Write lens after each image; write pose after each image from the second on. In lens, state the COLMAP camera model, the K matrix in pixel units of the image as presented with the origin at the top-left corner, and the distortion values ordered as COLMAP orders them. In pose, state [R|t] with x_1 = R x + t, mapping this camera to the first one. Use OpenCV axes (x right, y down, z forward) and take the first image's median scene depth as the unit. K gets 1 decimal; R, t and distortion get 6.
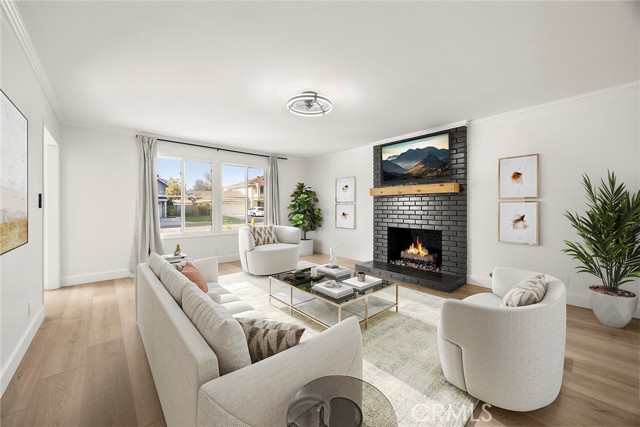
lens RADIAL K [[247.5, 0, 324.3], [0, 247.5, 208.6], [0, 0, 1]] dist [-0.000200, -0.000007]
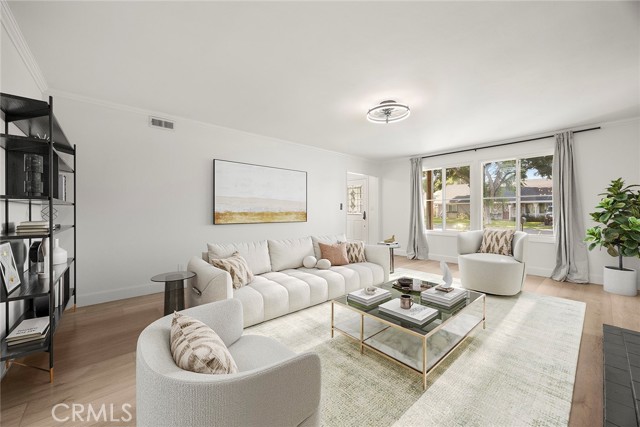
lens RADIAL K [[247.5, 0, 322.7], [0, 247.5, 210.8], [0, 0, 1]] dist [-0.000200, -0.000007]
pose [[-0.014702, -0.006617, -0.999870, 0.556144], [-0.017325, 0.999830, -0.006362, 0.024996], [0.999742, 0.017230, -0.014814, 0.497755]]
